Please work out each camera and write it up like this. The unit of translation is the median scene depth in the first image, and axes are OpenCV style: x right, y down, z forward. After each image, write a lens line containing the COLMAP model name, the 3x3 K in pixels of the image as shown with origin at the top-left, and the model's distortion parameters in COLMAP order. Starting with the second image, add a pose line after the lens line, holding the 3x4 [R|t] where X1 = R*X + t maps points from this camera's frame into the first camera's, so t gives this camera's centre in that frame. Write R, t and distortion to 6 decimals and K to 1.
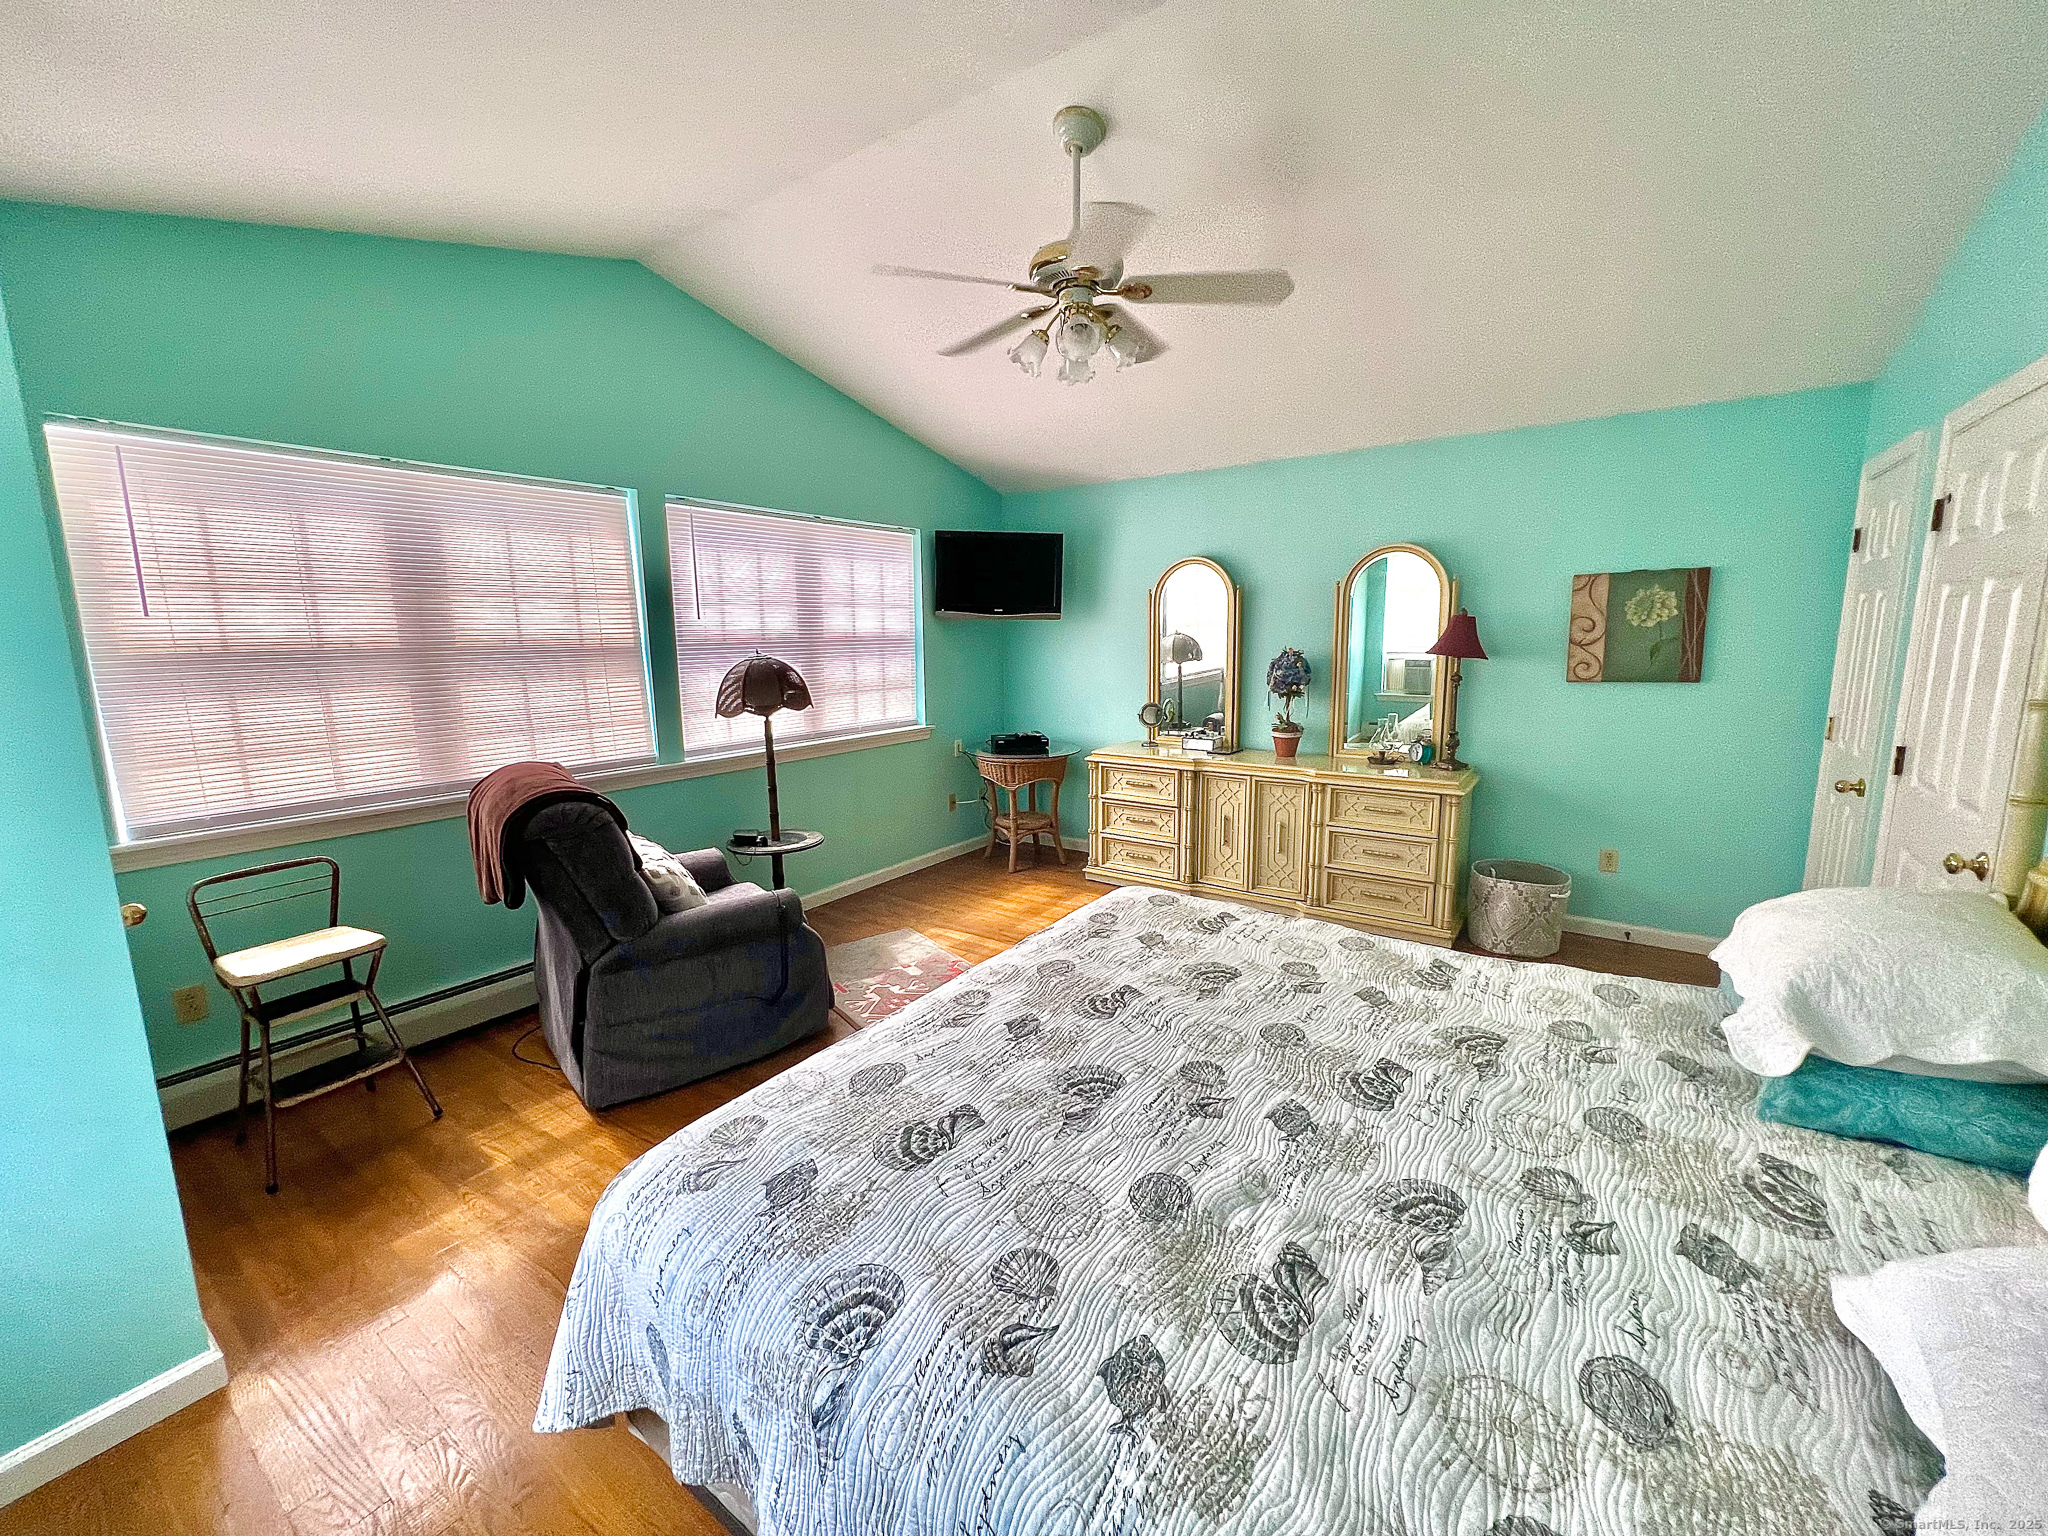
lens RADIAL K [[861.0, 0, 1017.5], [0, 861.0, 769.9], [0, 0, 1]] dist [-0.000379, 0.000218]
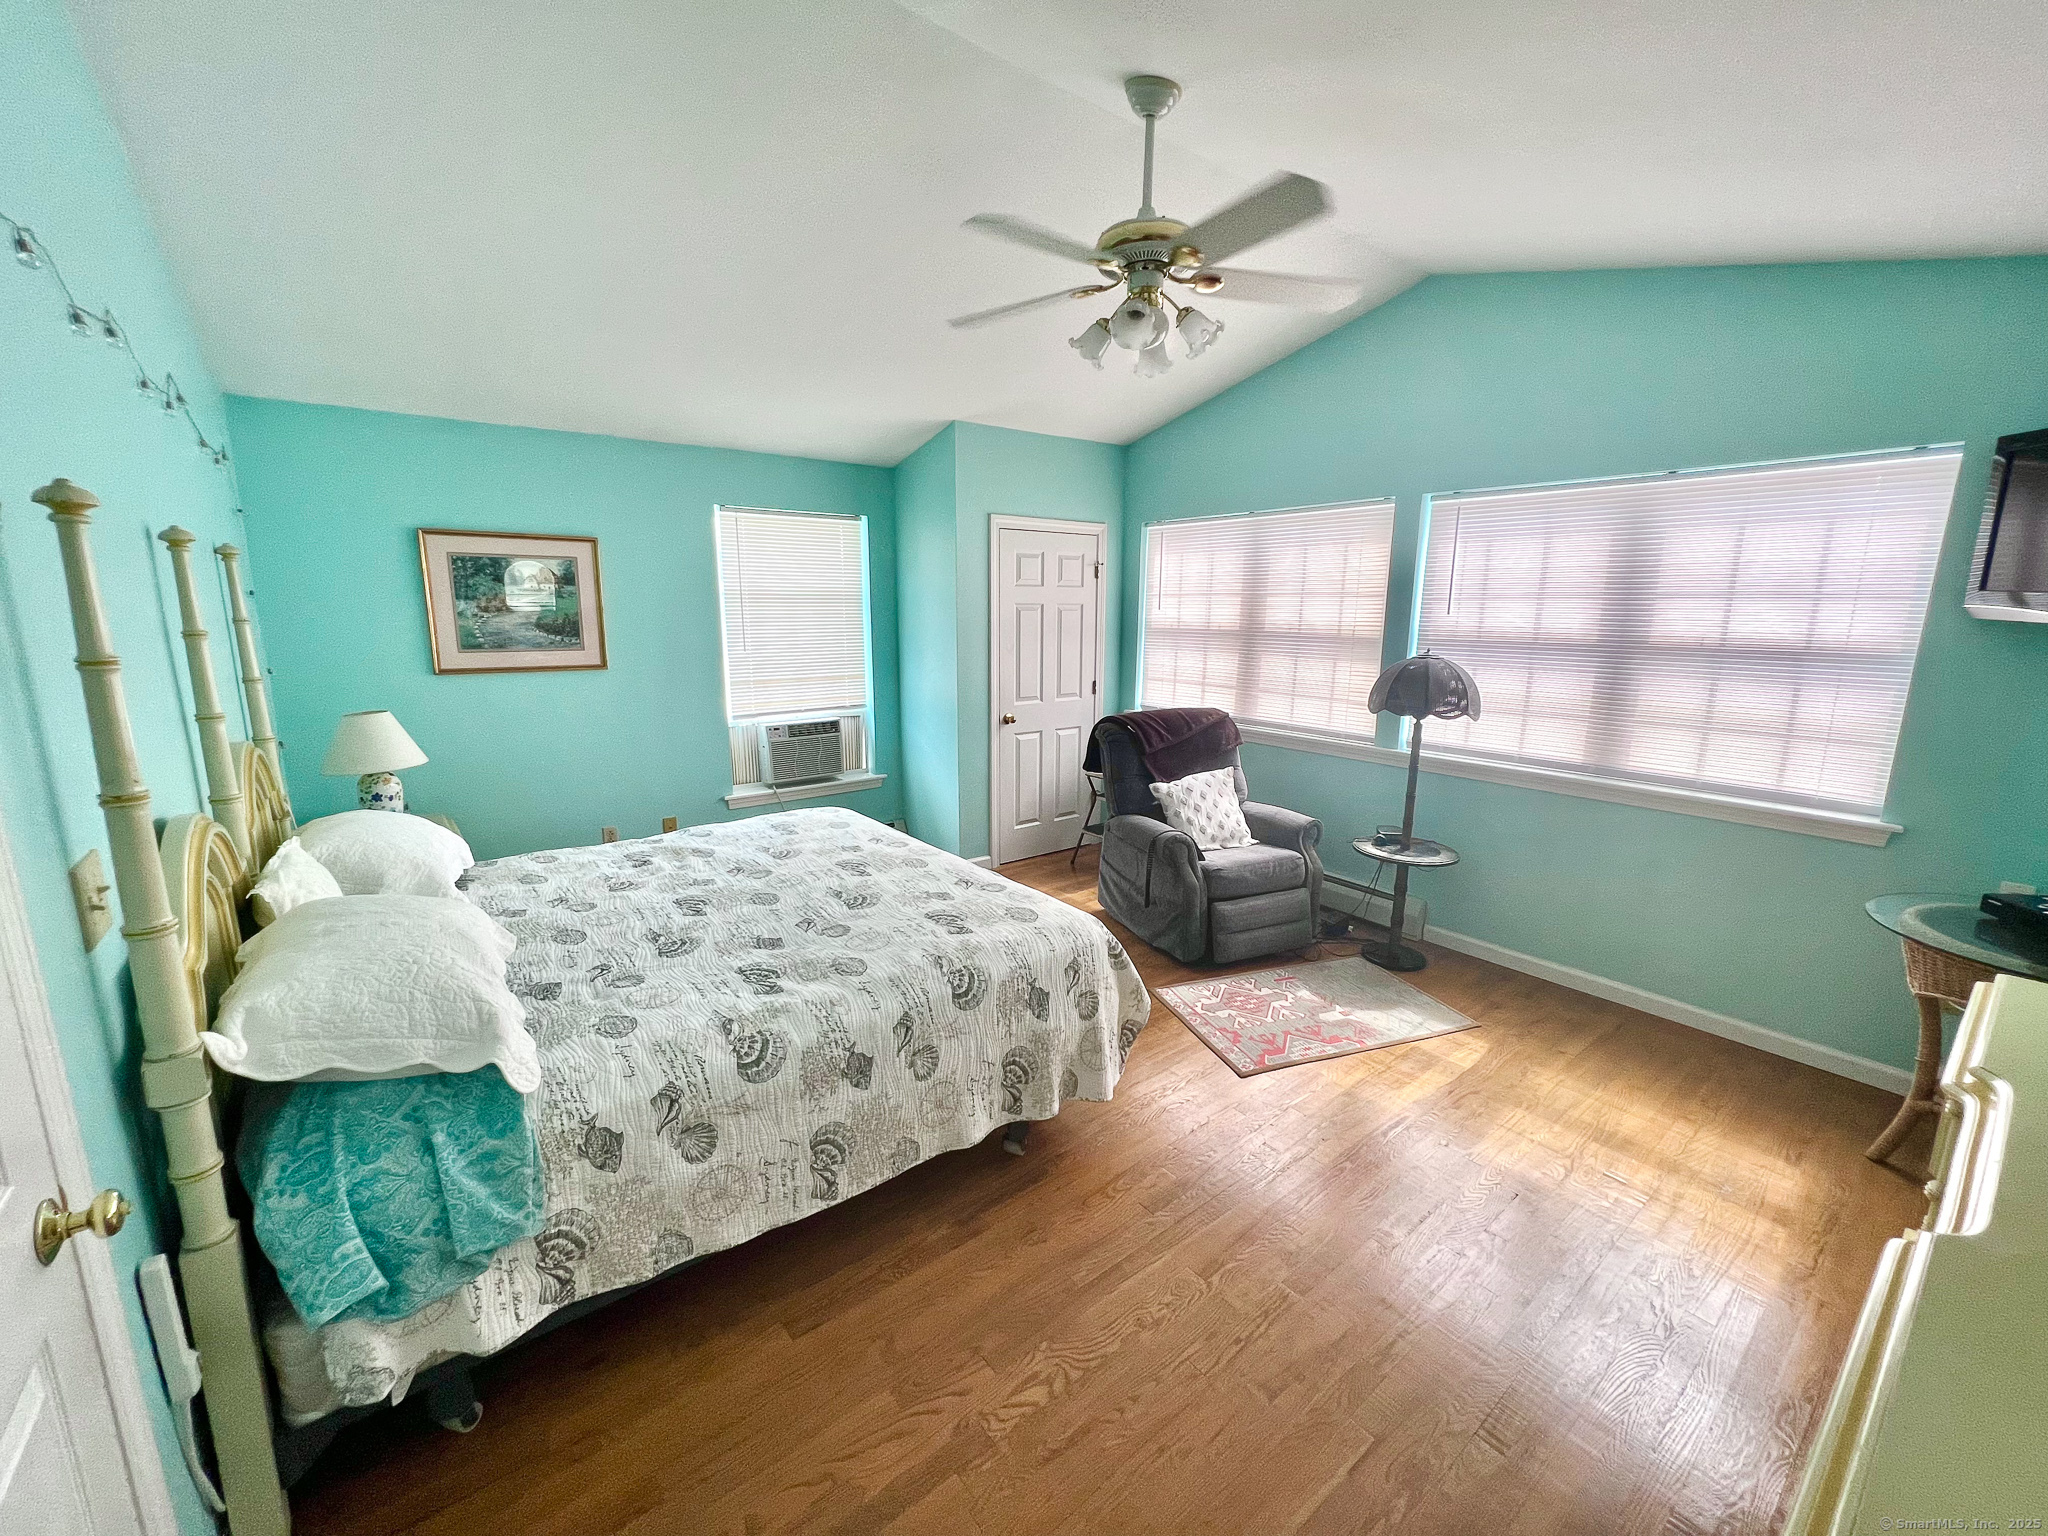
lens RADIAL K [[861.0, 0, 1017.5], [0, 861.0, 769.9], [0, 0, 1]] dist [-0.000379, 0.000218]
pose [[-0.333909, 0.191574, -0.922933, 1.168177], [-0.152403, 0.955274, 0.253425, -0.286747], [0.930203, 0.225279, -0.289778, 1.375907]]
